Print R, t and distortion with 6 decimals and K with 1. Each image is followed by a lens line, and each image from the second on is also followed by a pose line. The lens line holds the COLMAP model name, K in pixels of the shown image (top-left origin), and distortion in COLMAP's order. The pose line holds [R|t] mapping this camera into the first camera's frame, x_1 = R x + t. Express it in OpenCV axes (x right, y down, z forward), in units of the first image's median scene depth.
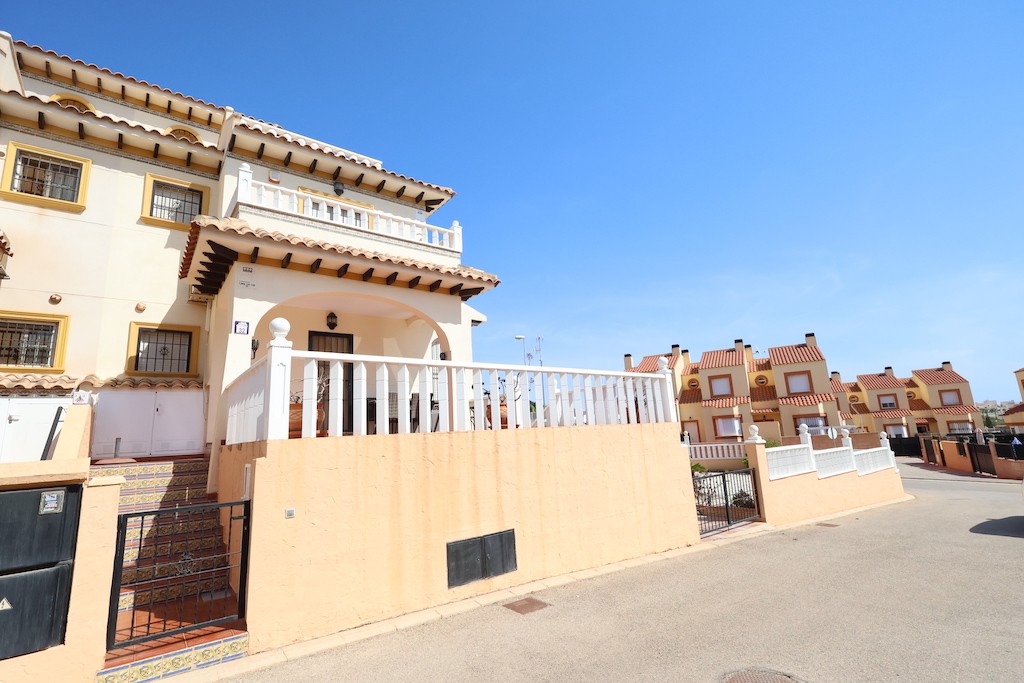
lens RADIAL K [[475.9, 0, 508.6], [0, 475.9, 344.1], [0, 0, 1]] dist [0.000763, 0.002484]
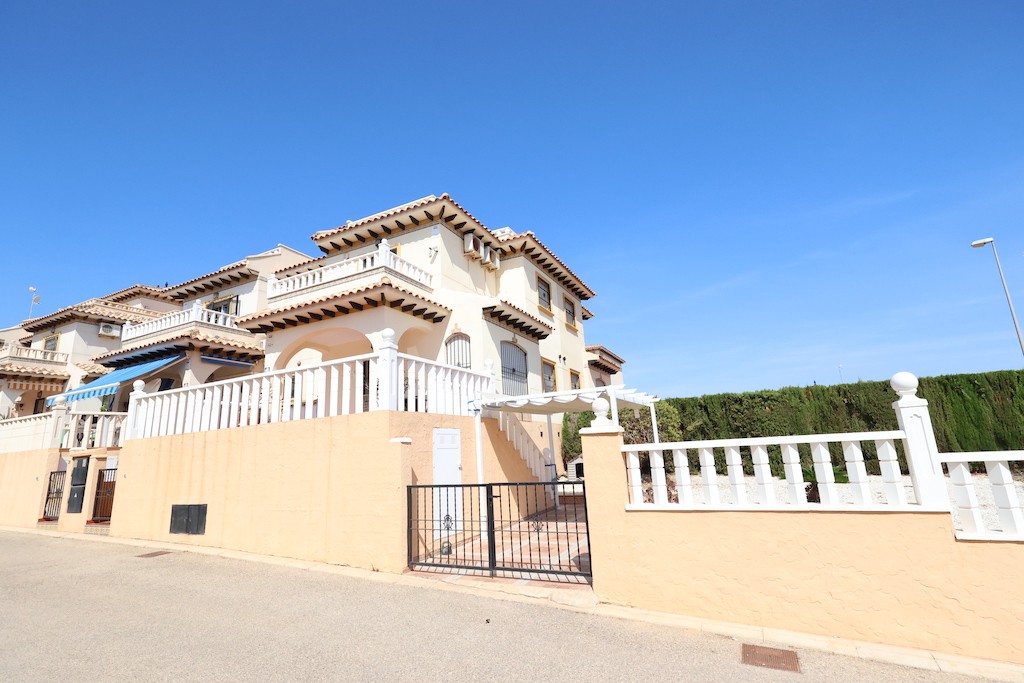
lens RADIAL K [[475.9, 0, 508.5], [0, 475.9, 338.4], [0, 0, 1]] dist [0.000763, 0.002484]
pose [[0.437095, -0.171674, -0.882879, 1.337283], [0.204361, 0.974897, -0.088392, 0.180523], [0.875891, -0.141790, 0.461206, 0.961975]]
